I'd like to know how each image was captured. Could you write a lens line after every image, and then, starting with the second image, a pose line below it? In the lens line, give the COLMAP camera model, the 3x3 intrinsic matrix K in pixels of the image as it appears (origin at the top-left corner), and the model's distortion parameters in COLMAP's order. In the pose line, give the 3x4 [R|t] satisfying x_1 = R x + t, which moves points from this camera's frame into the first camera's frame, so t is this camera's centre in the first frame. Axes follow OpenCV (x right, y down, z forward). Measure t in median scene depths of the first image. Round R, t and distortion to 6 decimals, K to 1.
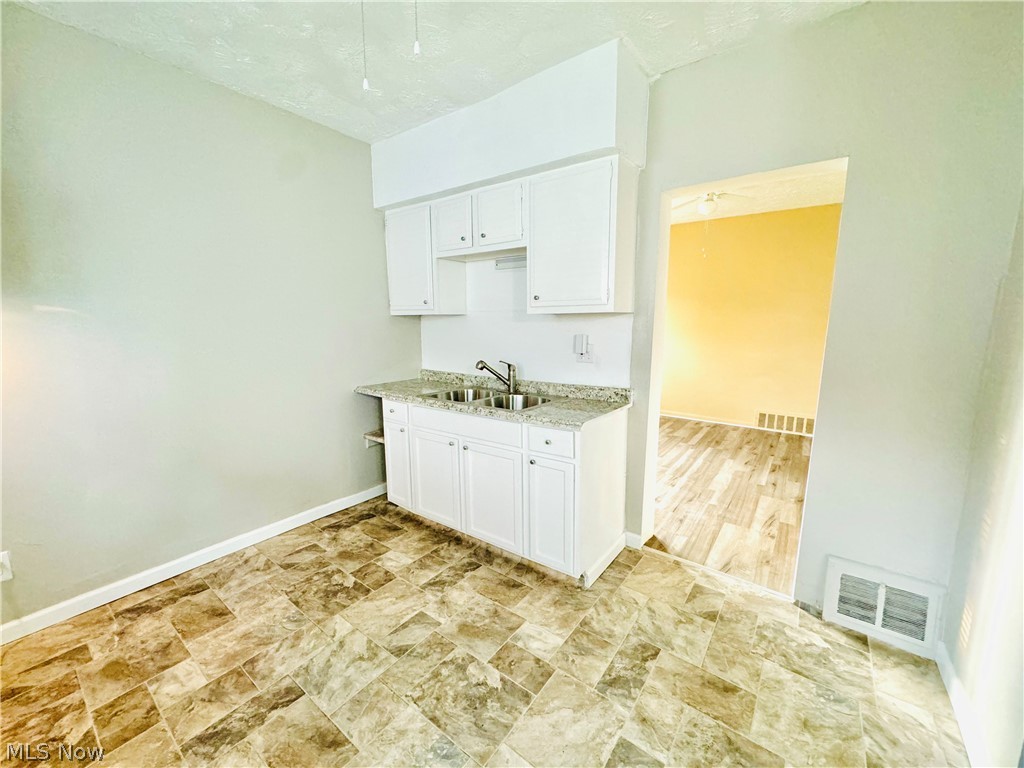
lens RADIAL K [[405.1, 0, 512.0], [0, 405.1, 384.0], [0, 0, 1]] dist [-0.000123, 0.000231]
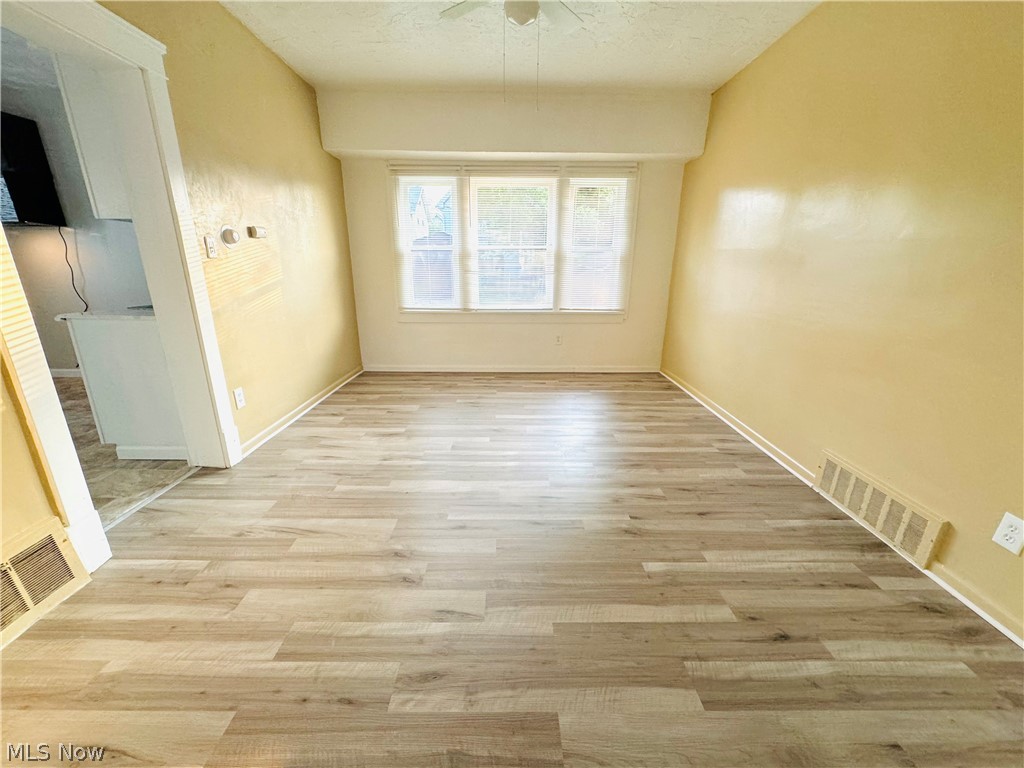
lens RADIAL K [[407.0, 0, 512.0], [0, 407.0, 384.0], [0, 0, 1]] dist [0.000931, 0.000161]
pose [[0.608531, 0.234325, -0.758144, 1.573185], [-0.135224, 0.972054, 0.191902, -0.094270], [0.781924, -0.014259, 0.623211, 1.032423]]
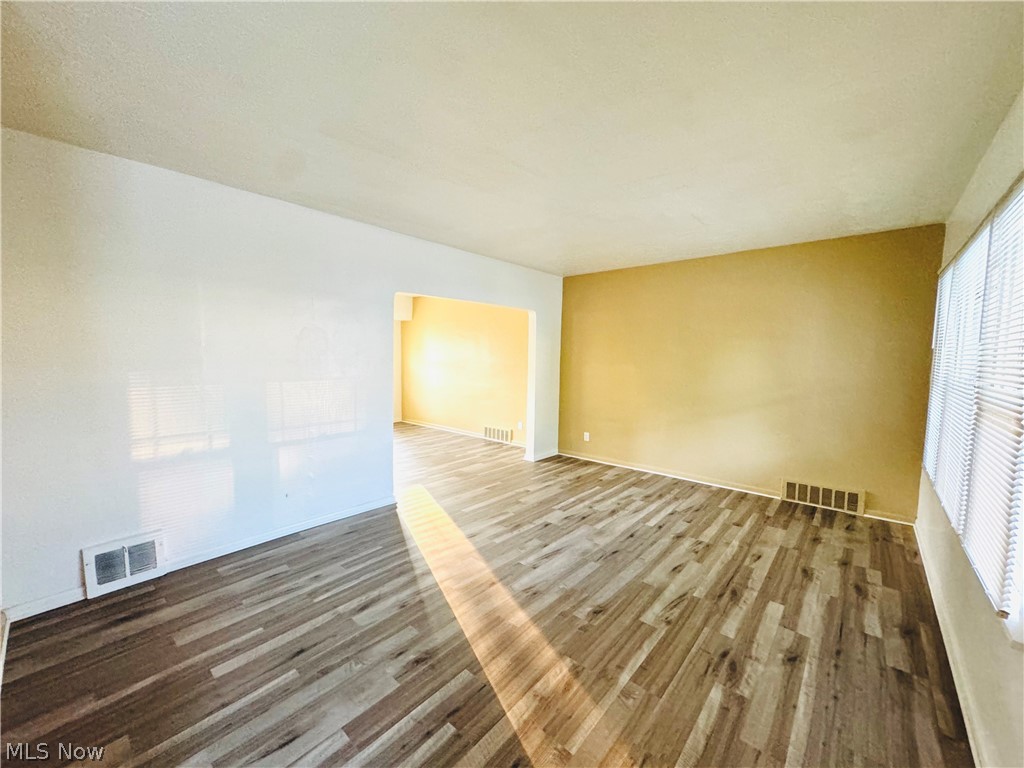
lens RADIAL K [[407.0, 0, 512.0], [0, 407.0, 384.0], [0, 0, 1]] dist [0.000931, 0.000161]
pose [[0.997442, 0.015965, -0.069678, 1.753433], [-0.022226, 0.995692, -0.090022, 0.107444], [0.067941, 0.091340, 0.993499, -0.849649]]
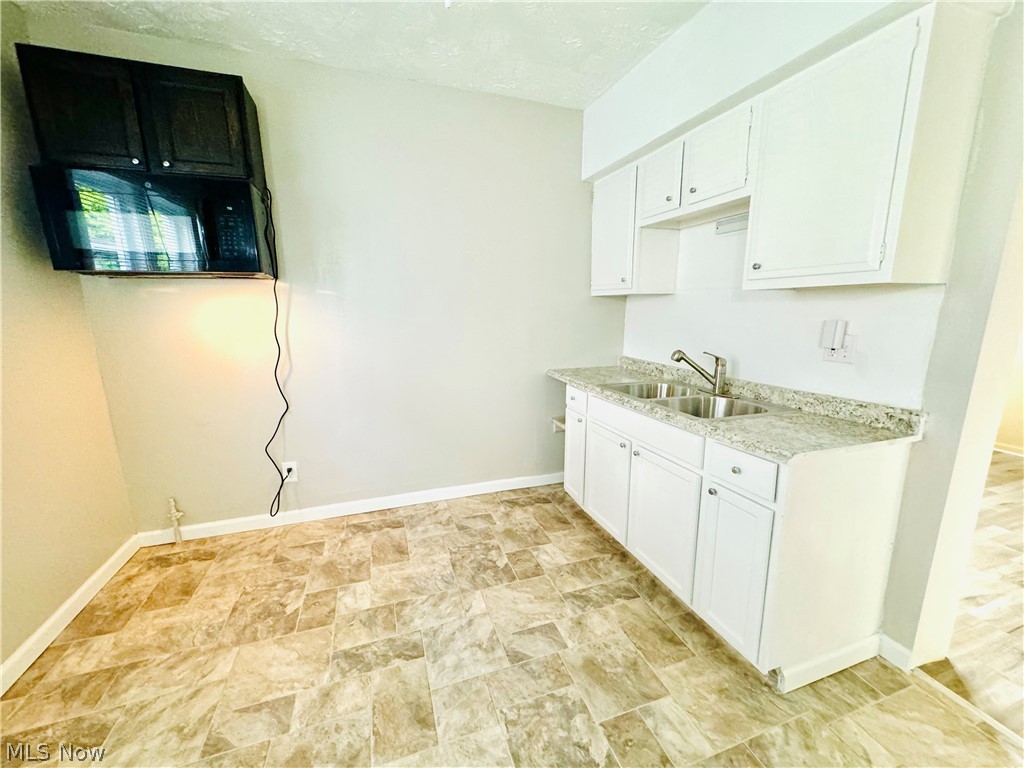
lens RADIAL K [[407.0, 0, 512.0], [0, 407.0, 384.0], [0, 0, 1]] dist [0.000931, 0.000161]
pose [[0.828961, 0.105746, -0.549219, 0.116329], [-0.086308, 0.994388, 0.061190, -0.013186], [0.552607, -0.003322, 0.833435, 0.159204]]
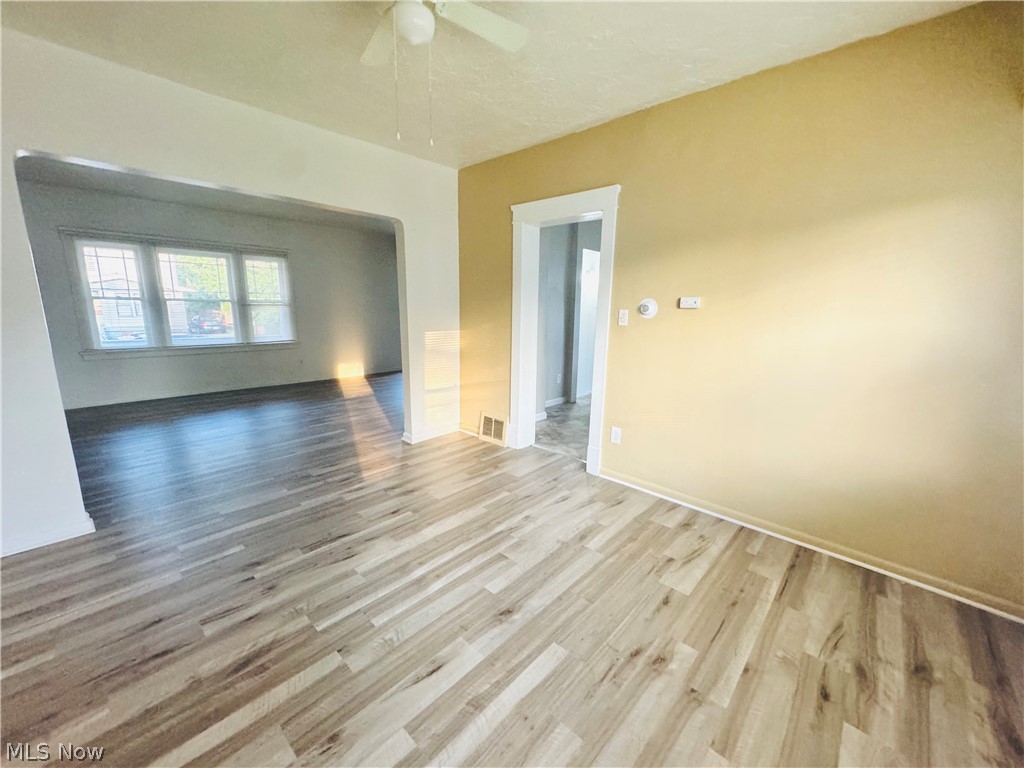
lens RADIAL K [[405.1, 0, 512.0], [0, 405.1, 384.0], [0, 0, 1]] dist [-0.000123, 0.000231]
pose [[-0.994459, -0.036875, 0.098445, 0.520249], [-0.001237, 0.940501, 0.339788, -0.364089], [-0.105117, 0.337784, -0.935335, 2.375579]]
